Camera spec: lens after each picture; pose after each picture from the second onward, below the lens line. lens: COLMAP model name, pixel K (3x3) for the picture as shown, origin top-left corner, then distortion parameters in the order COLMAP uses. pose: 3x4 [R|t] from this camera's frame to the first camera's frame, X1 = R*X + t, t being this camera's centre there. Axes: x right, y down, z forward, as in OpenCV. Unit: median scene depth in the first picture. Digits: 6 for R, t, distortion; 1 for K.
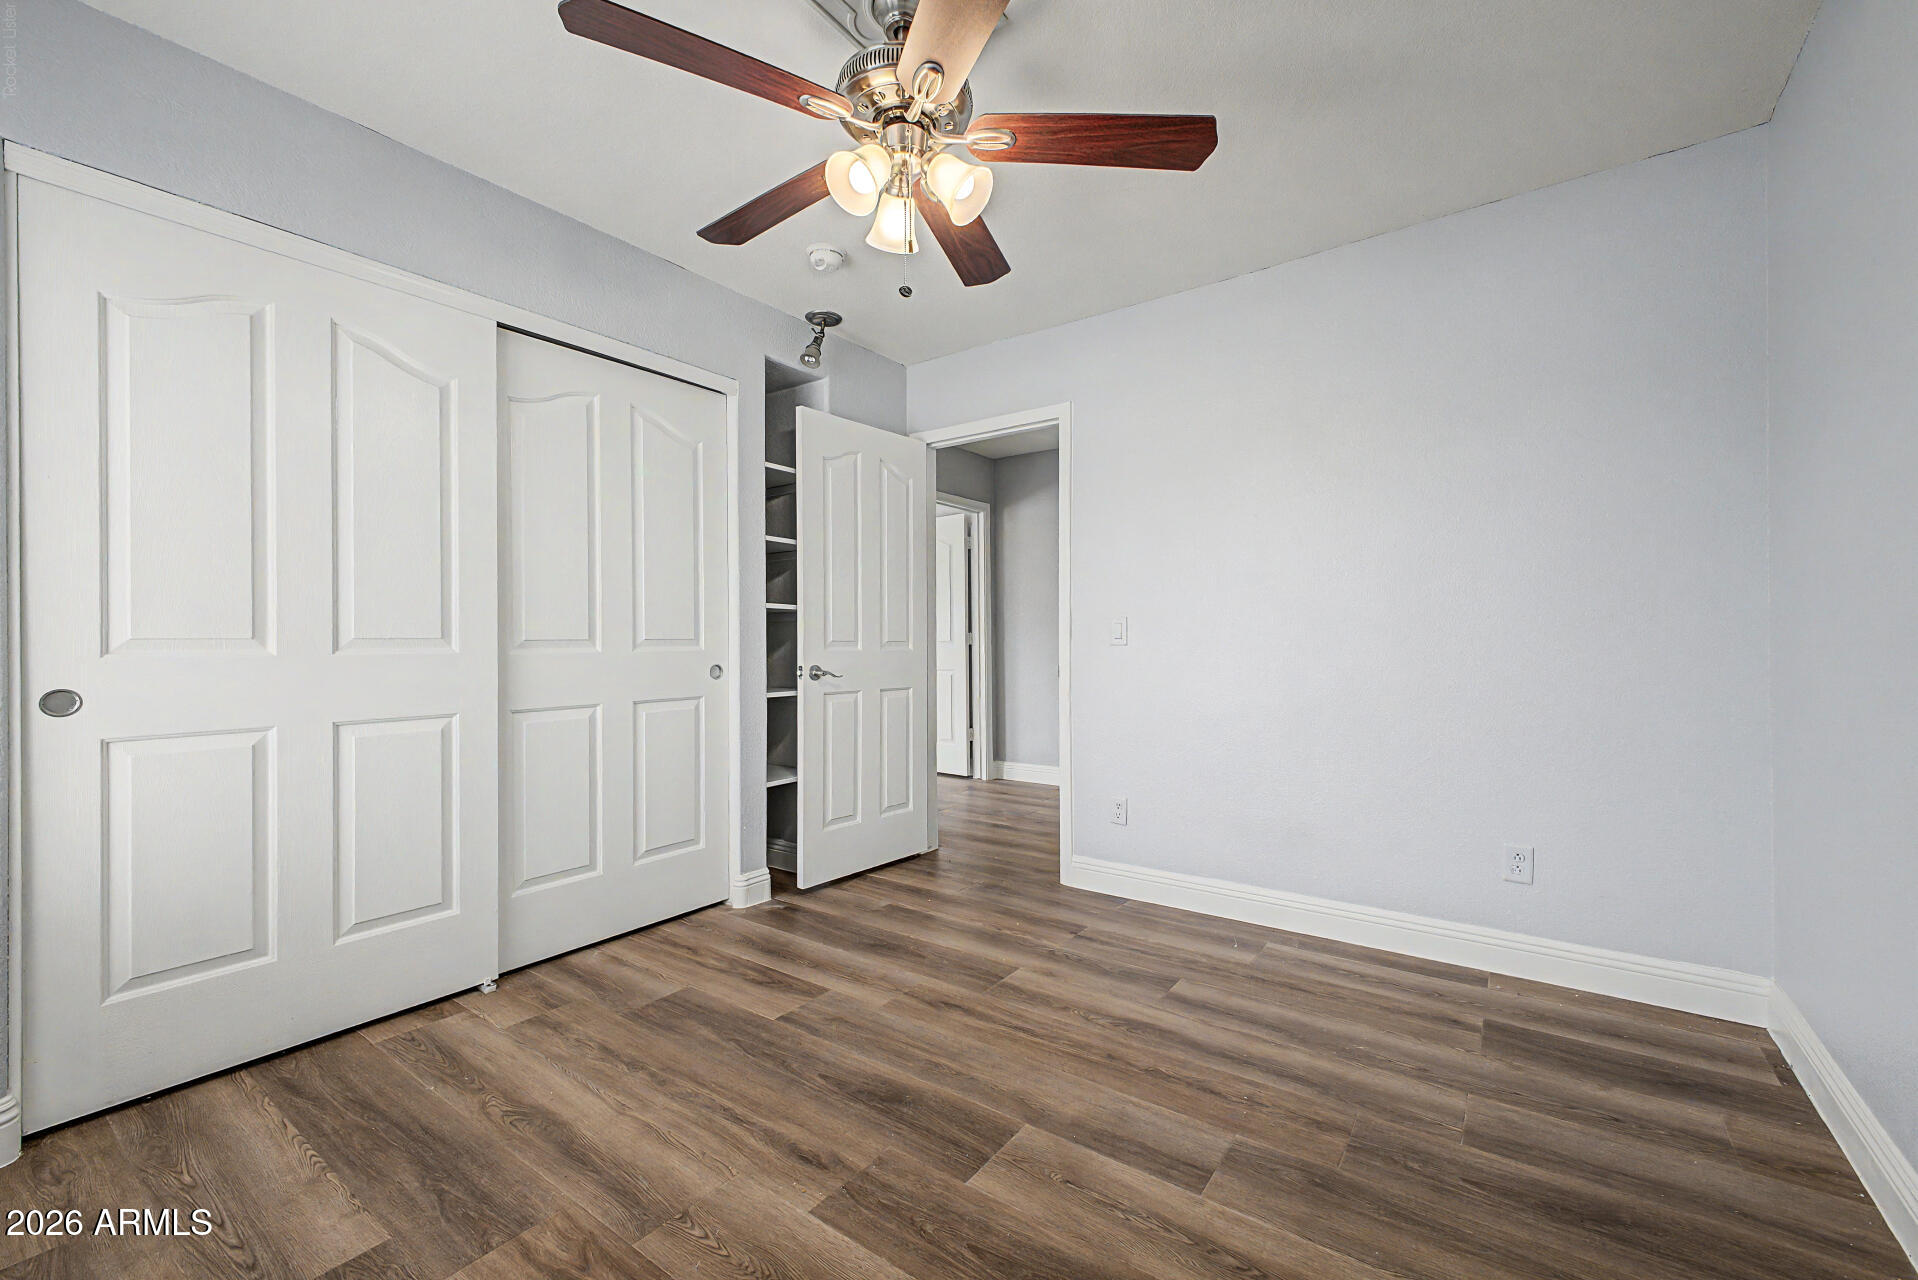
lens RADIAL K [[779.2, 0, 959.0], [0, 779.2, 640.0], [0, 0, 1]] dist [-0.000683, -0.000016]
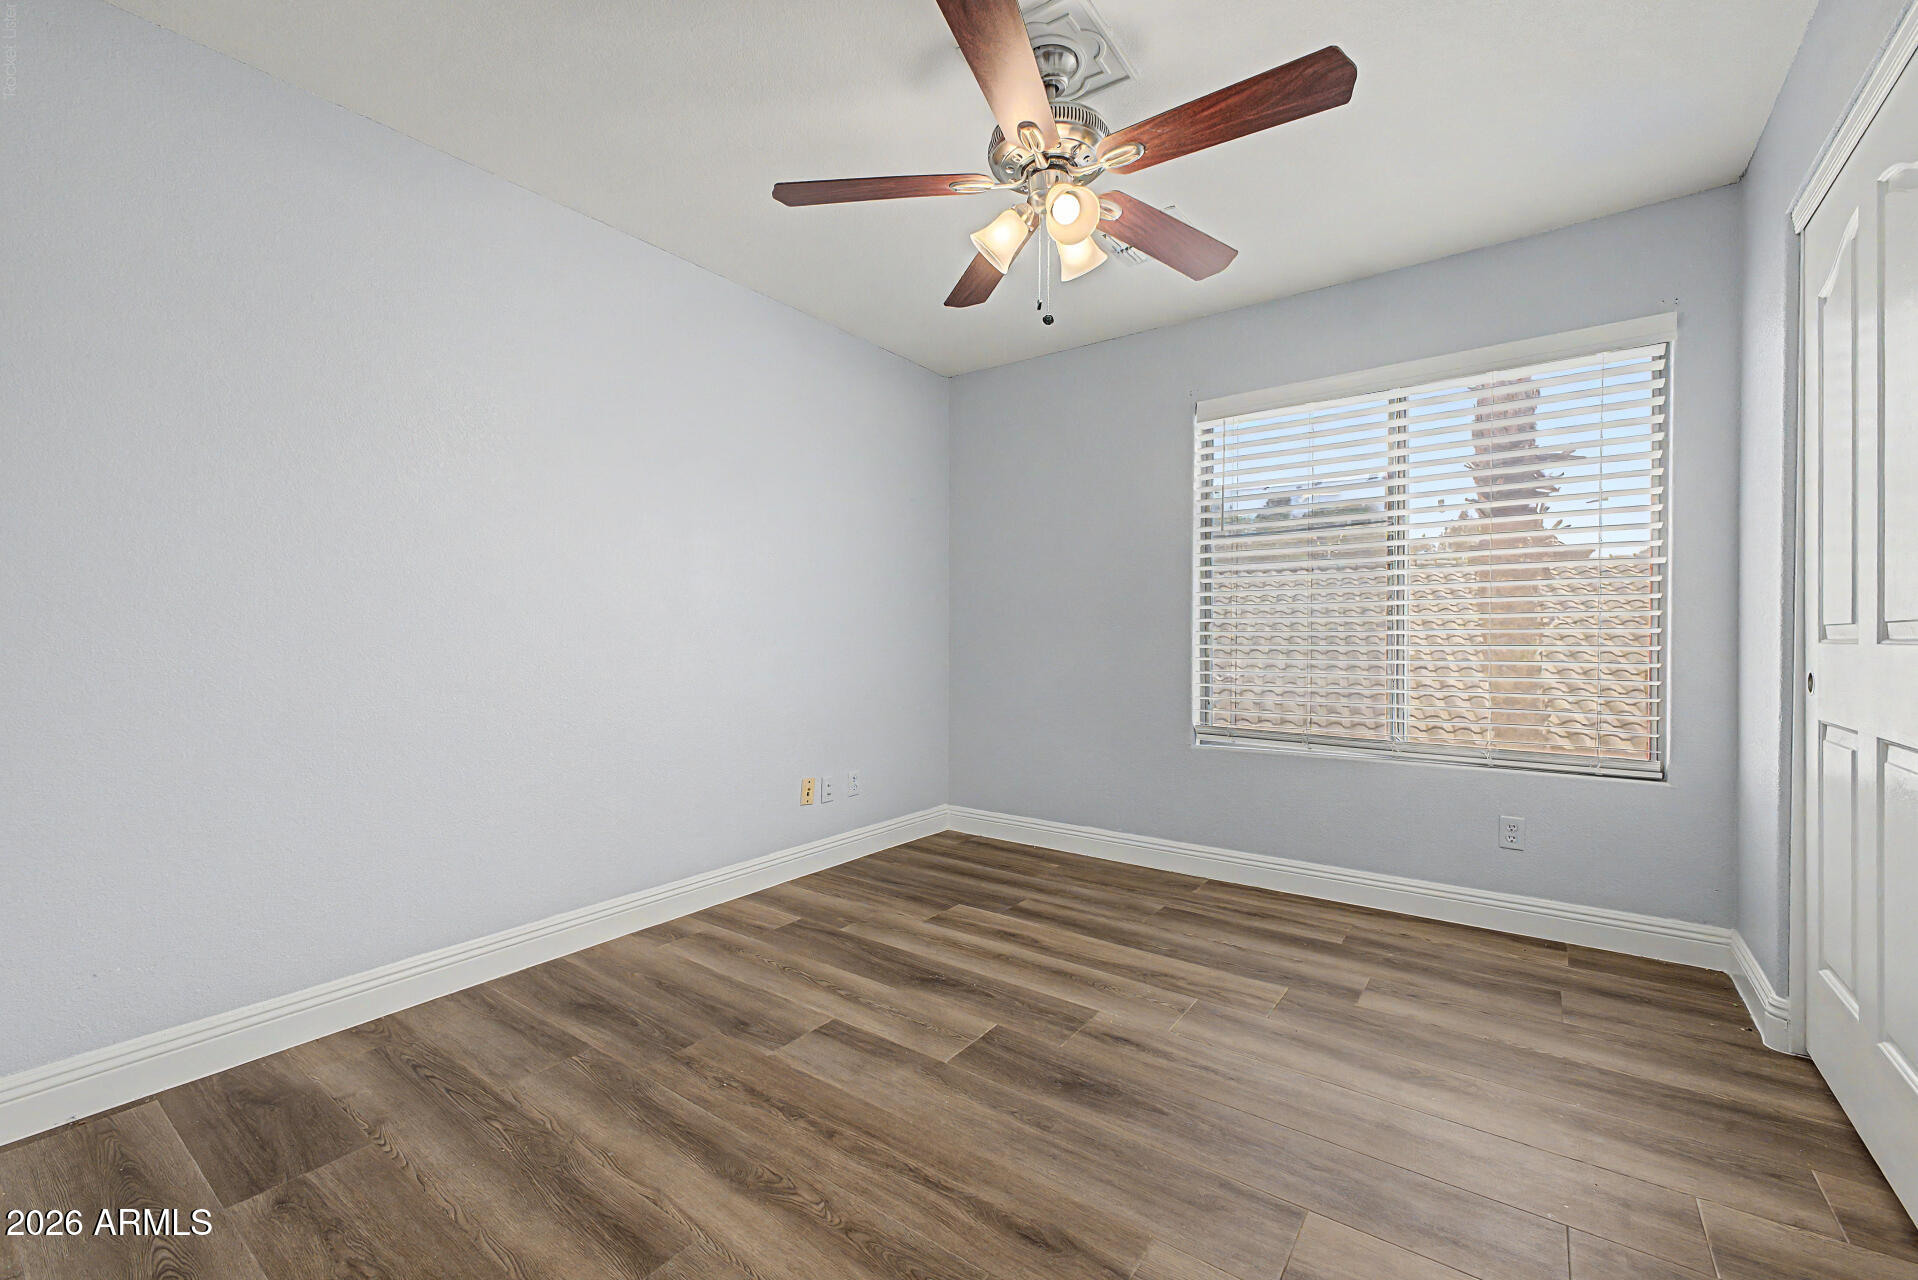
lens RADIAL K [[779.2, 0, 959.0], [0, 779.2, 640.0], [0, 0, 1]] dist [-0.000683, -0.000016]
pose [[-0.999967, 0.007879, 0.001981, 0.058067], [0.007886, 0.999963, 0.003439, 0.006577], [-0.001954, 0.003455, -0.999992, 2.053260]]
